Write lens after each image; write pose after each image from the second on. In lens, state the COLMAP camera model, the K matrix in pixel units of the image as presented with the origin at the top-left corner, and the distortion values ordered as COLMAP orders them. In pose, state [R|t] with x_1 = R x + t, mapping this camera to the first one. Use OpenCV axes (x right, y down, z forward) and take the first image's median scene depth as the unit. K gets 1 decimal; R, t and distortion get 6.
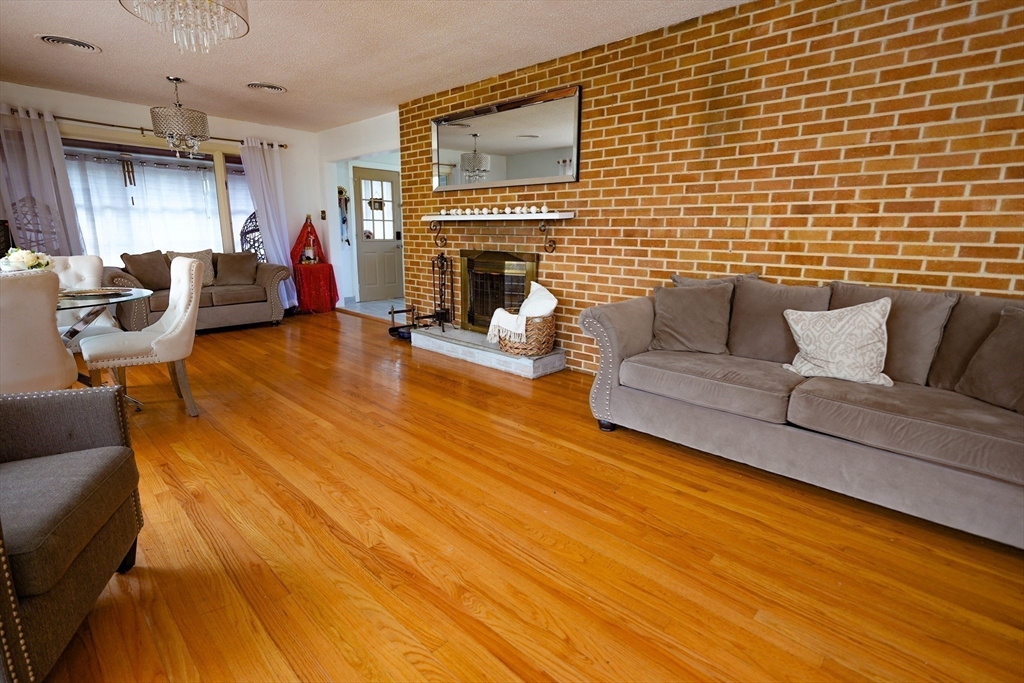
lens RADIAL K [[478.2, 0, 511.2], [0, 478.2, 340.0], [0, 0, 1]] dist [-0.000126, 0.000003]
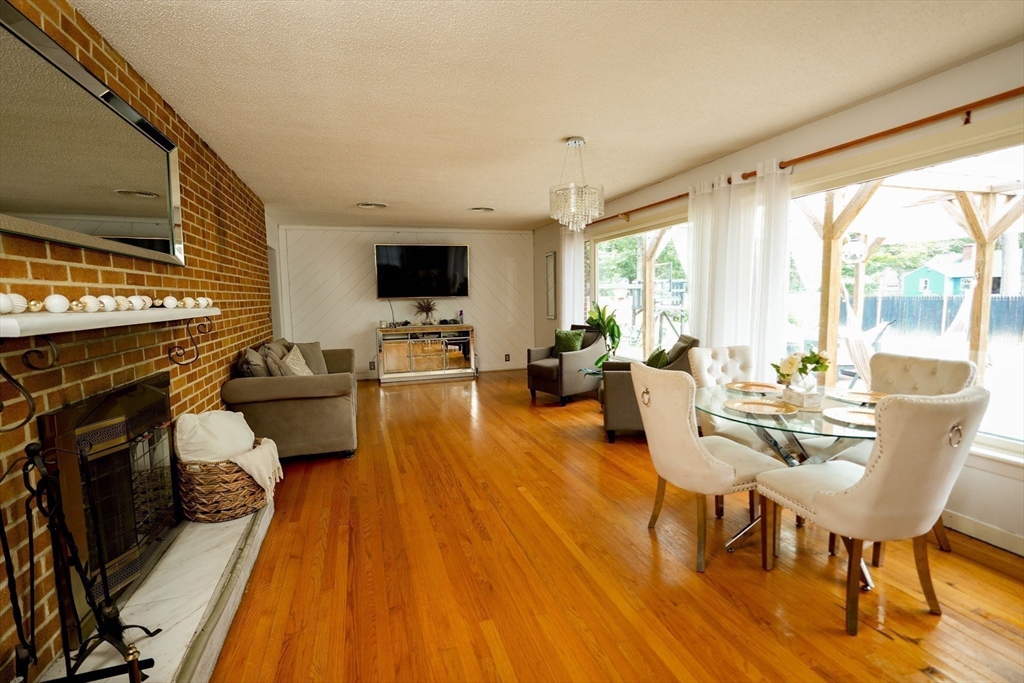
lens RADIAL K [[478.2, 0, 512.0], [0, 478.2, 341.4], [0, 0, 1]] dist [-0.000126, 0.000003]
pose [[-0.874801, -0.039081, 0.482903, -0.818174], [0.118054, 0.949503, 0.290702, -0.449040], [-0.469879, 0.311315, -0.826013, 1.686187]]
